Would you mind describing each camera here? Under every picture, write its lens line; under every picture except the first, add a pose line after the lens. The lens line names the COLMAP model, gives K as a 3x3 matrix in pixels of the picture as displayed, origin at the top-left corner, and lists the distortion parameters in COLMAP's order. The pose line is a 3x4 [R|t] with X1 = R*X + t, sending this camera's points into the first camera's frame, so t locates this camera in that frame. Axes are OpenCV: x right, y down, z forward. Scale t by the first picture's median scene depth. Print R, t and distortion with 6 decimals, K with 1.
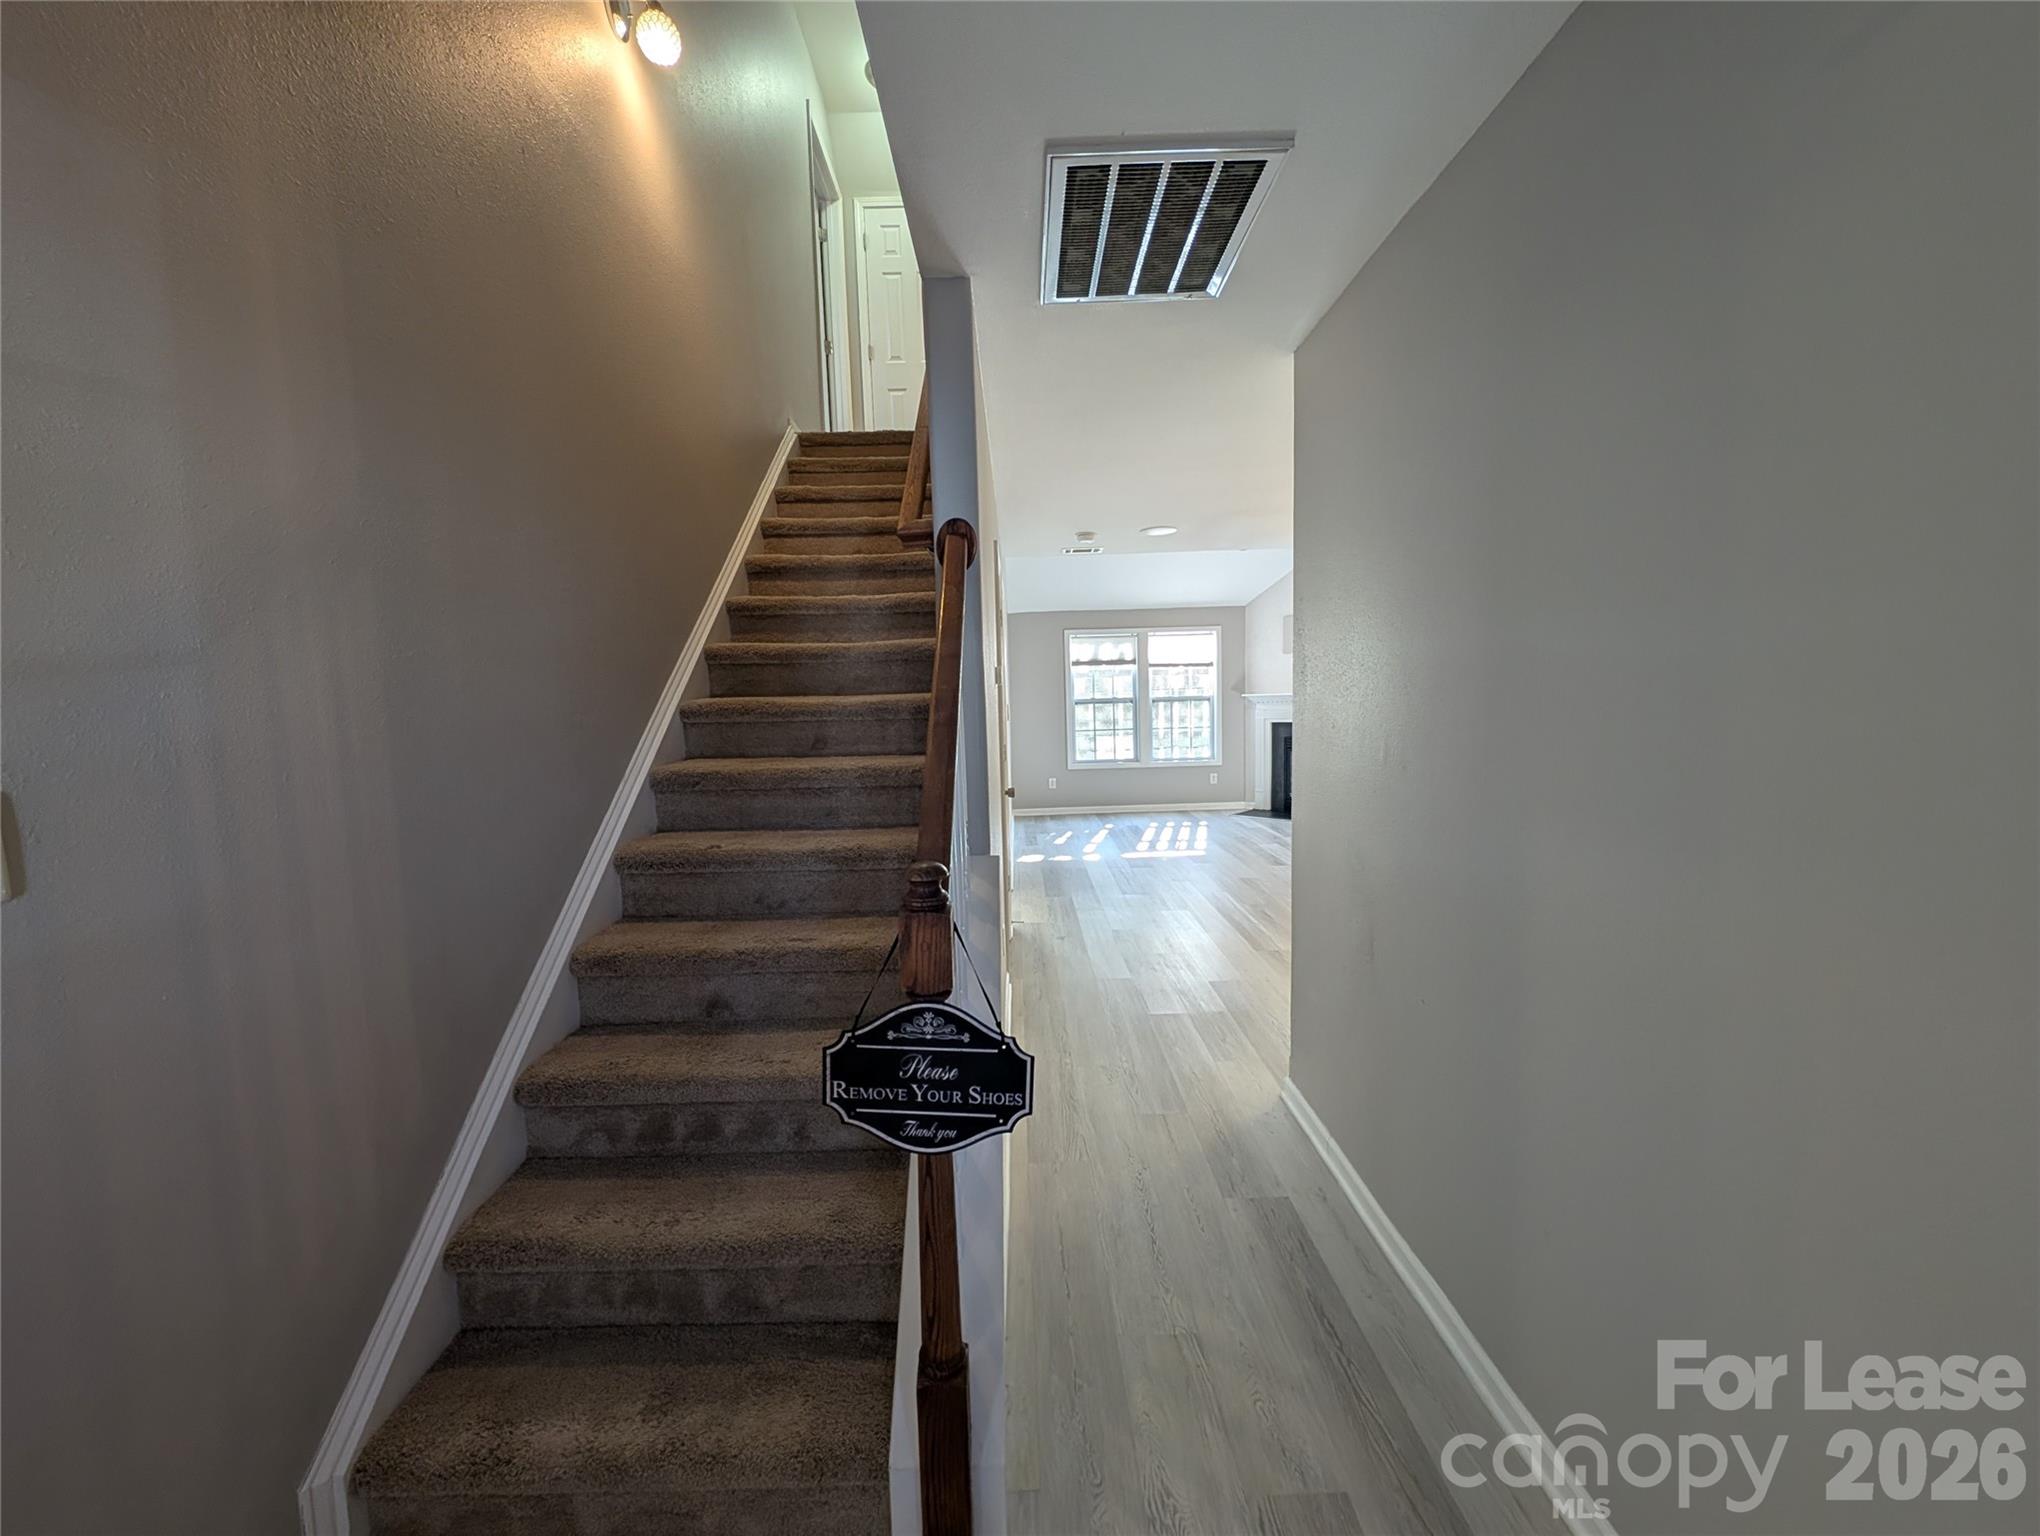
lens RADIAL K [[764.3, 0, 1020.0], [0, 764.3, 768.0], [0, 0, 1]] dist [0.021792, -0.009347]
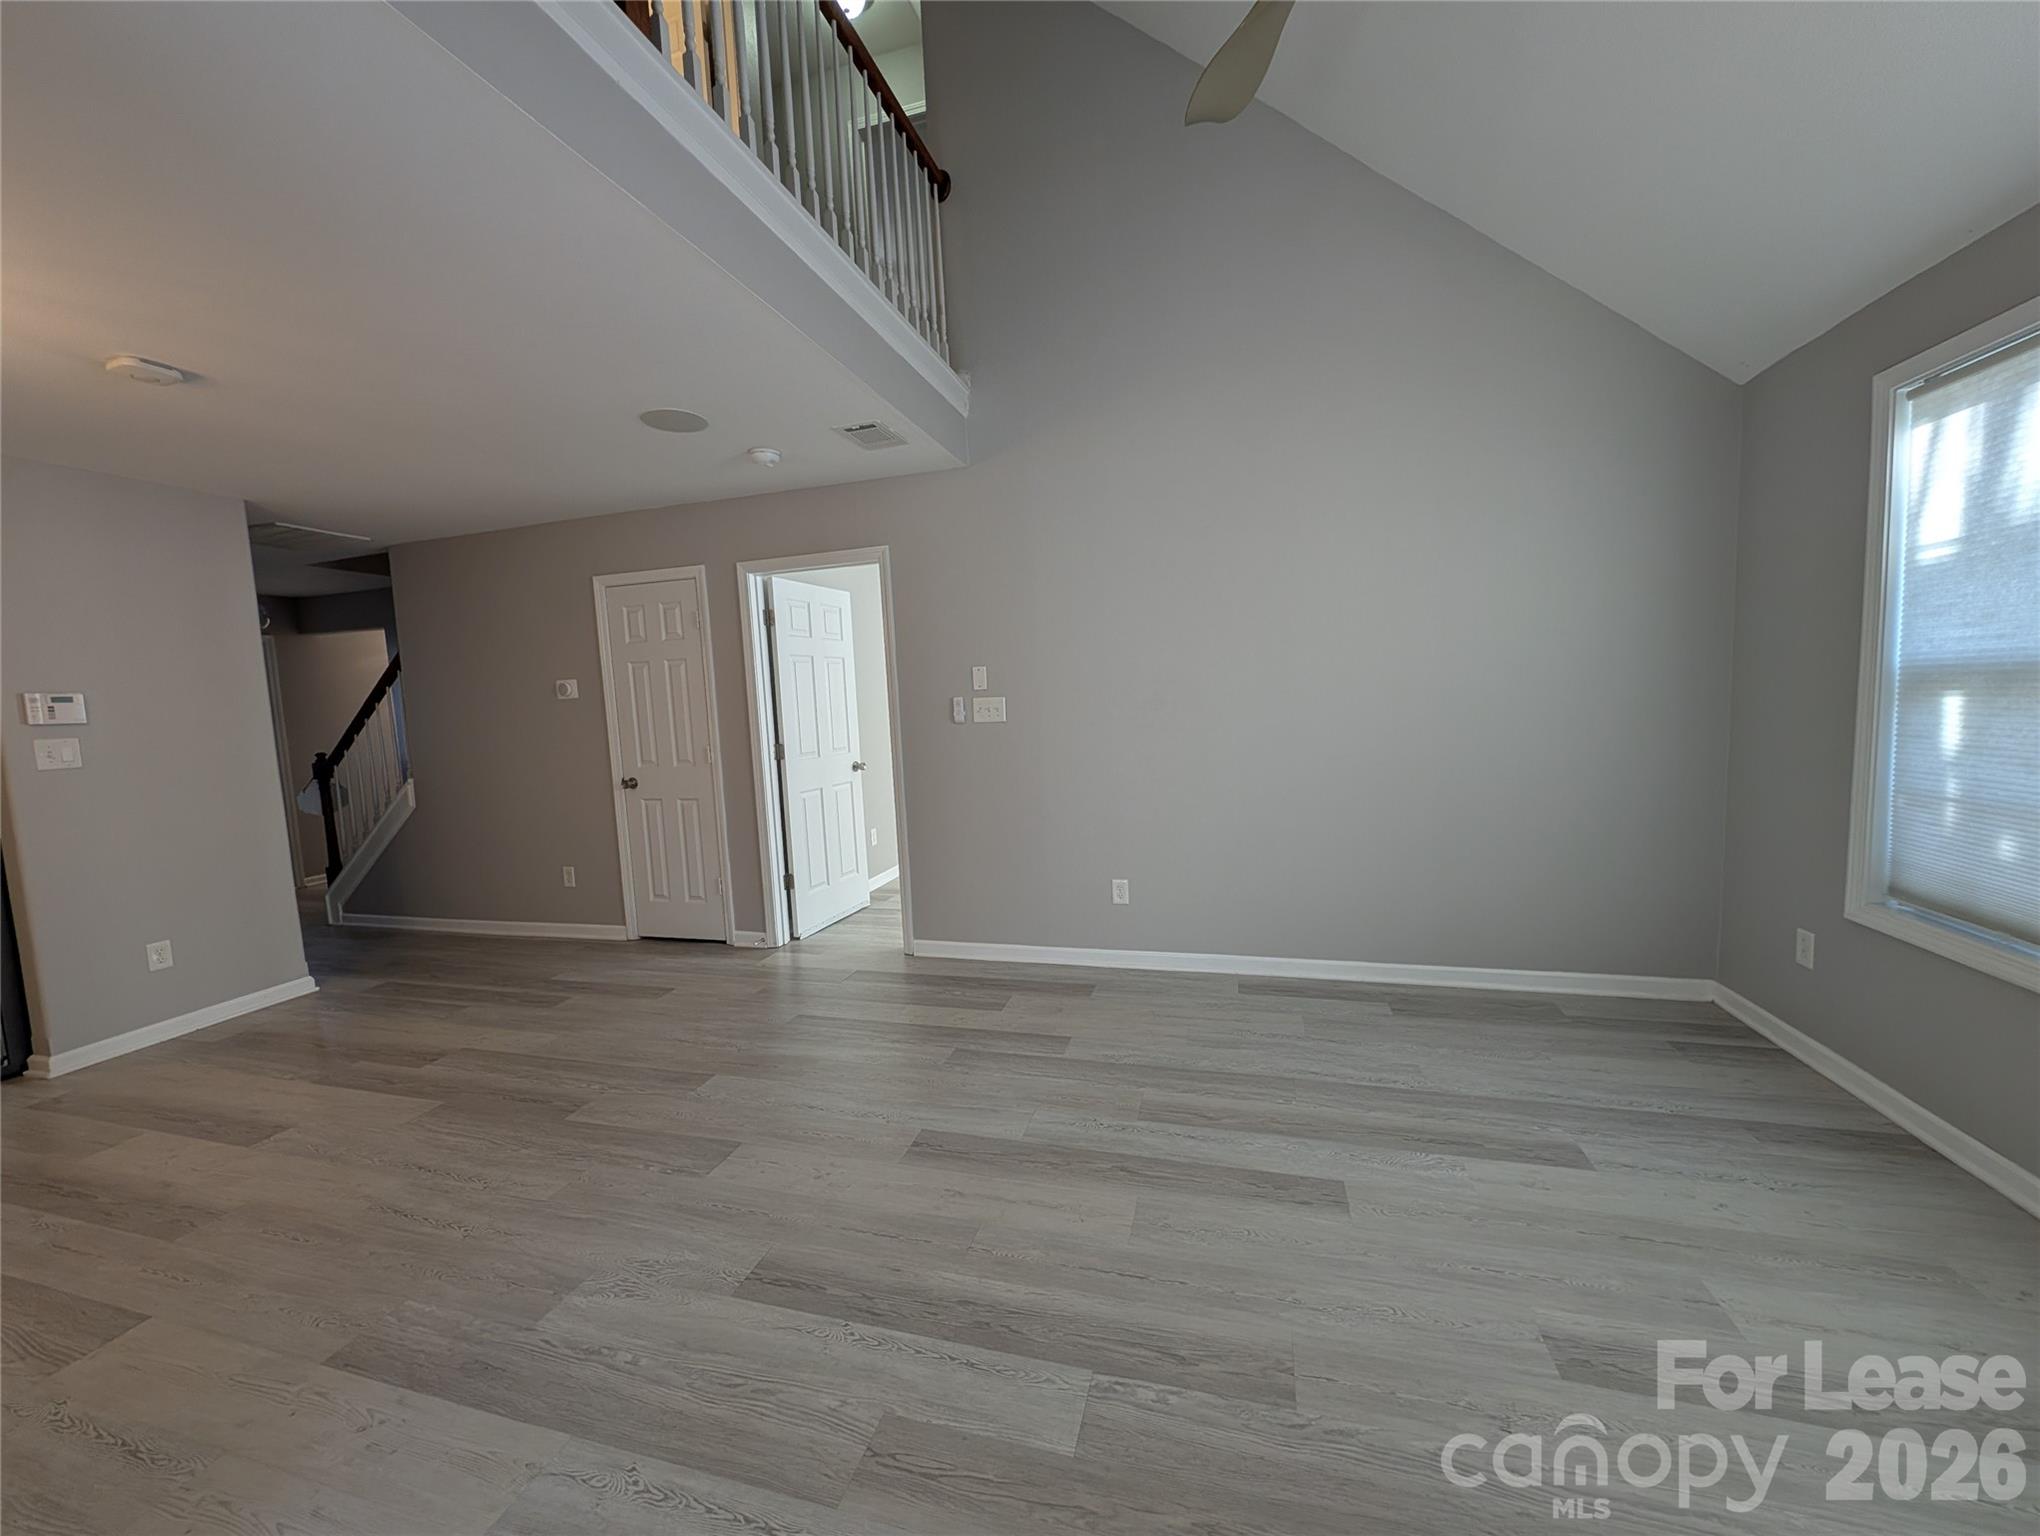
lens RADIAL K [[764.3, 0, 1020.0], [0, 764.3, 768.0], [0, 0, 1]] dist [0.021792, -0.009347]
pose [[-0.287983, 0.131329, -0.948588, 0.388084], [-0.036907, 0.988294, 0.148031, -0.078538], [0.956924, 0.077640, -0.279765, 0.793981]]
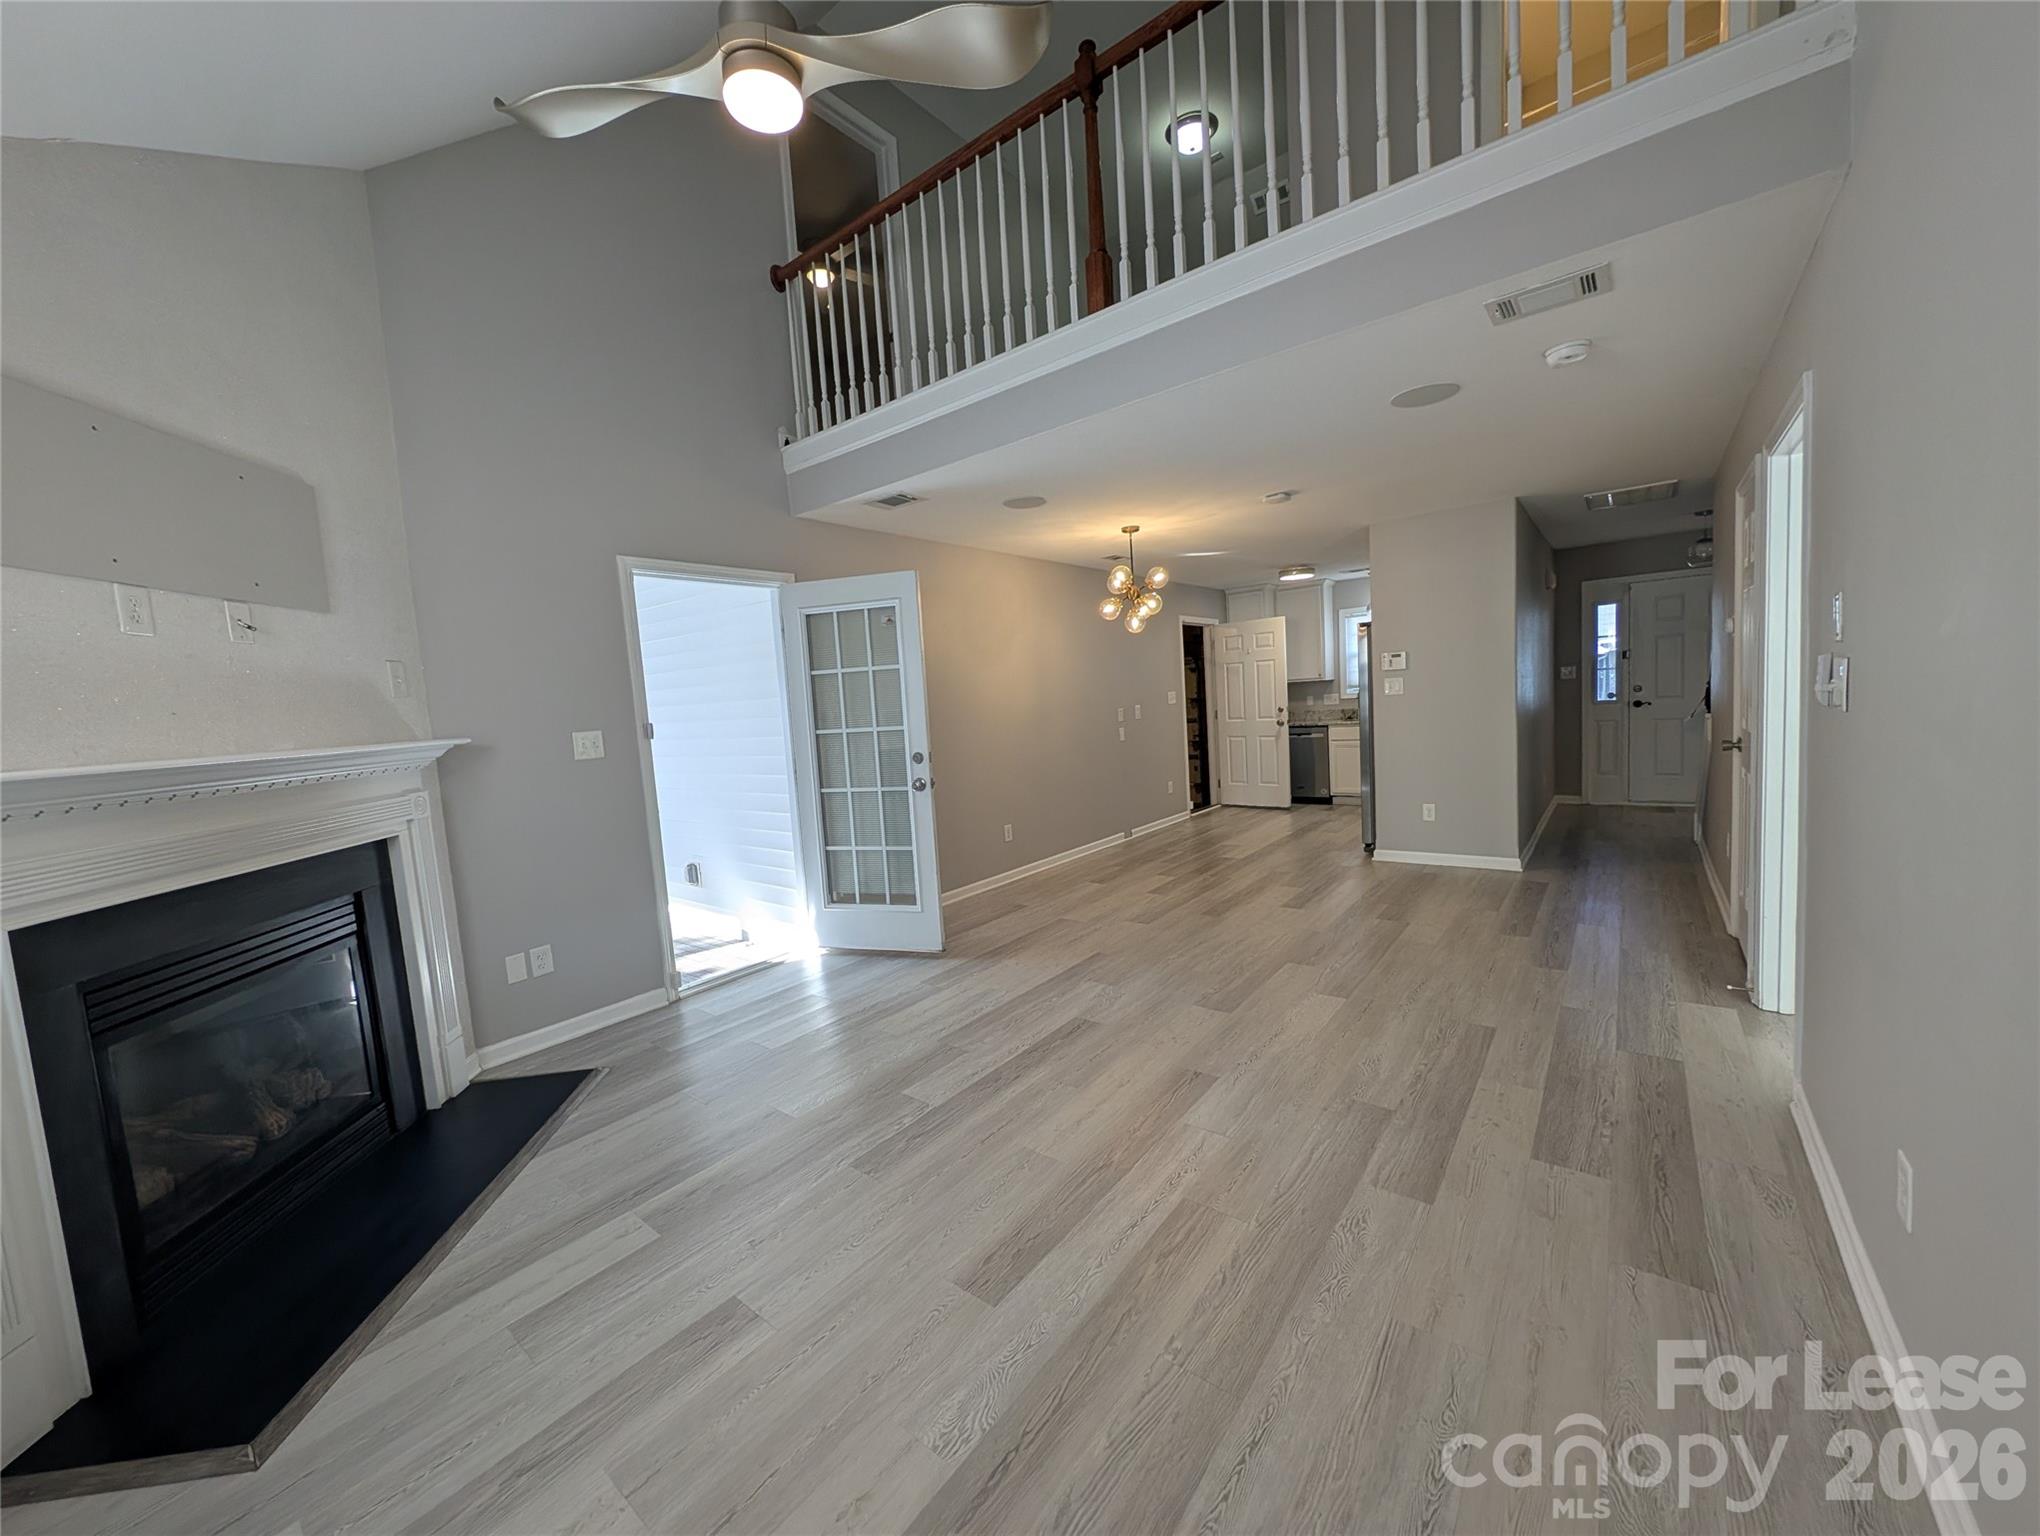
lens RADIAL K [[764.3, 0, 1020.0], [0, 764.3, 768.0], [0, 0, 1]] dist [0.021792, -0.009347]
pose [[-0.773532, 0.019921, 0.633445, 0.028567], [0.144310, 0.978785, 0.145443, -0.086098], [-0.617109, 0.203917, -0.759996, 0.947137]]
